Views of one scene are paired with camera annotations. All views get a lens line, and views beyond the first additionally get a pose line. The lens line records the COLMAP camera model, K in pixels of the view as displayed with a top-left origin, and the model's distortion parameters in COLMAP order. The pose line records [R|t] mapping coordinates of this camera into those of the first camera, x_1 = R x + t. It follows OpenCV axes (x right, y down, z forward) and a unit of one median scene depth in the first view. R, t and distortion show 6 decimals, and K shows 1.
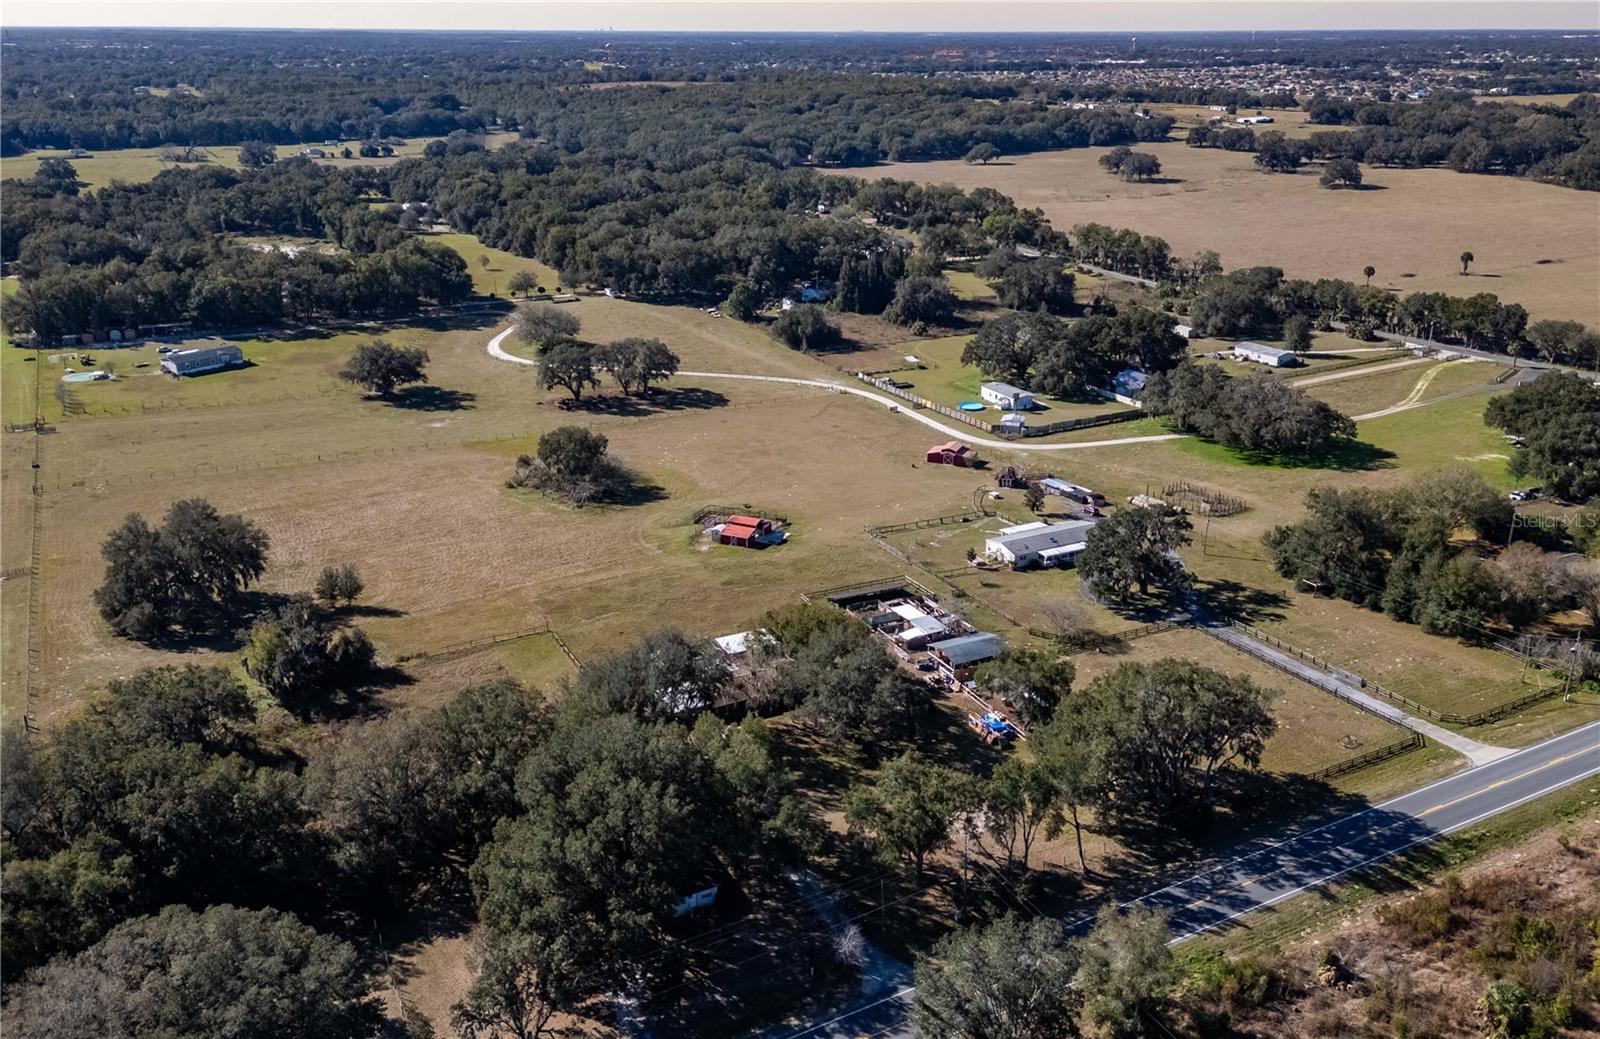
lens RADIAL K [[1279.5, 0, 800.0], [0, 1279.5, 519.5], [0, 0, 1]] dist [0.079224, -0.085143]
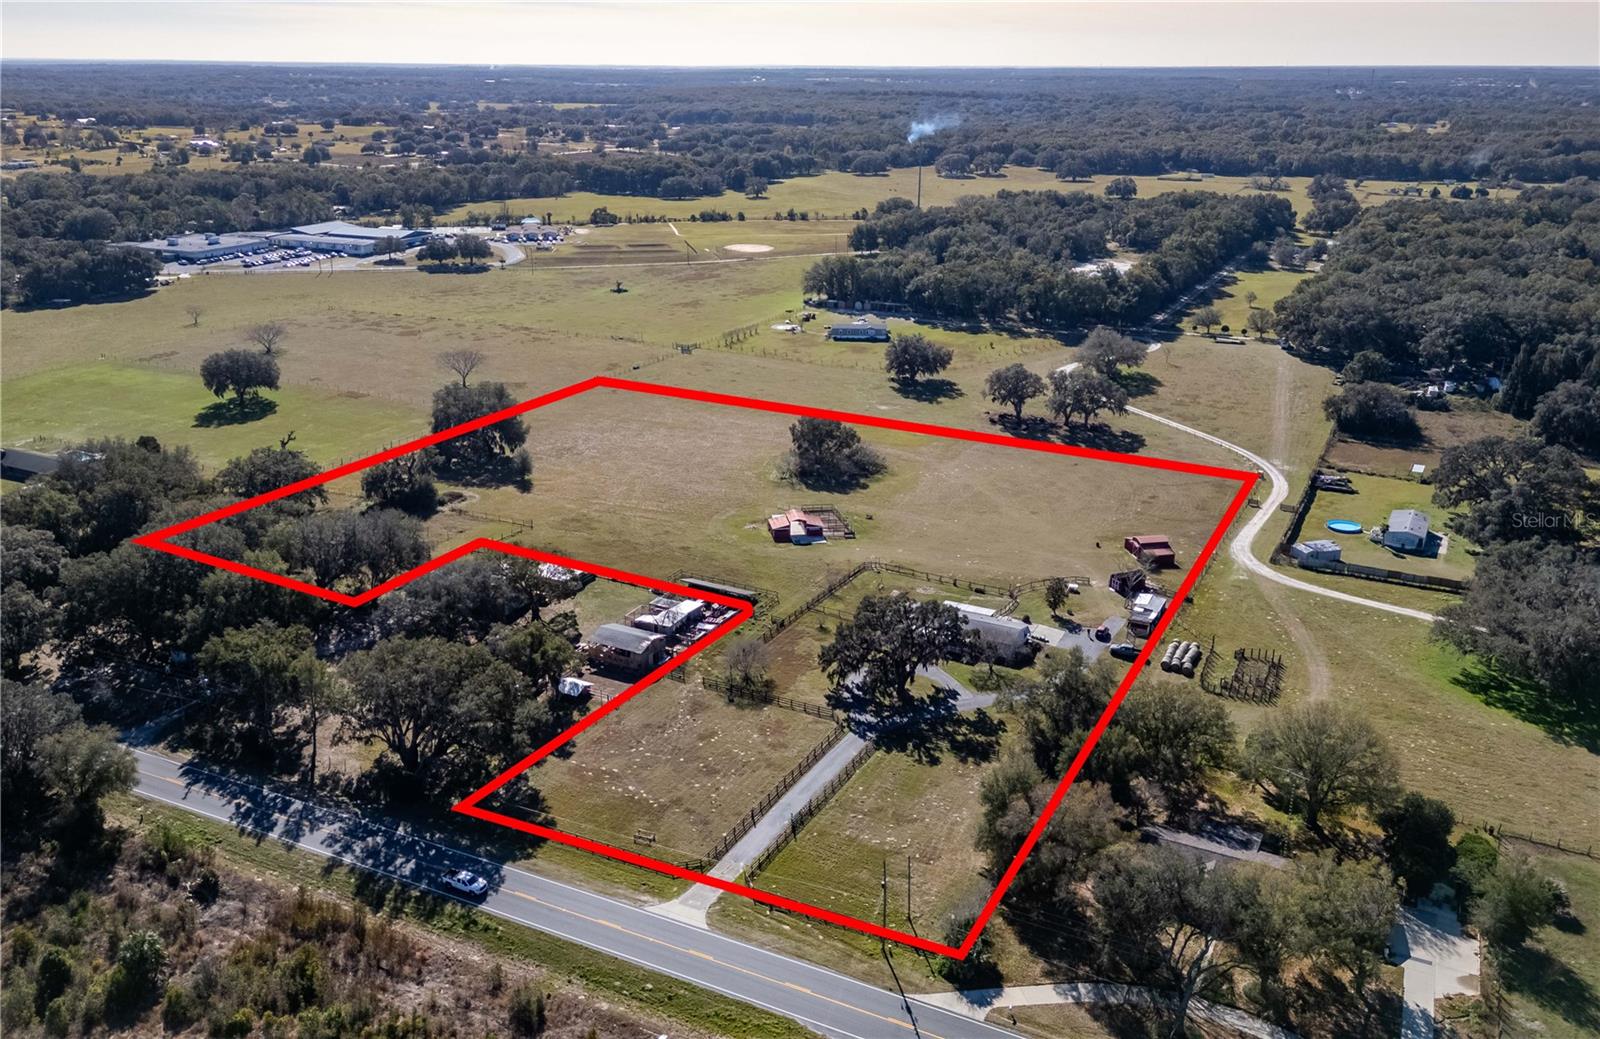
lens RADIAL K [[1279.5, 0, 800.0], [0, 1279.5, 519.5], [0, 0, 1]] dist [0.079224, -0.085143]
pose [[0.577654, 0.273810, -0.768989, 0.632015], [-0.293896, 0.948648, 0.117009, -0.099325], [0.761538, 0.158412, 0.628462, 0.273886]]
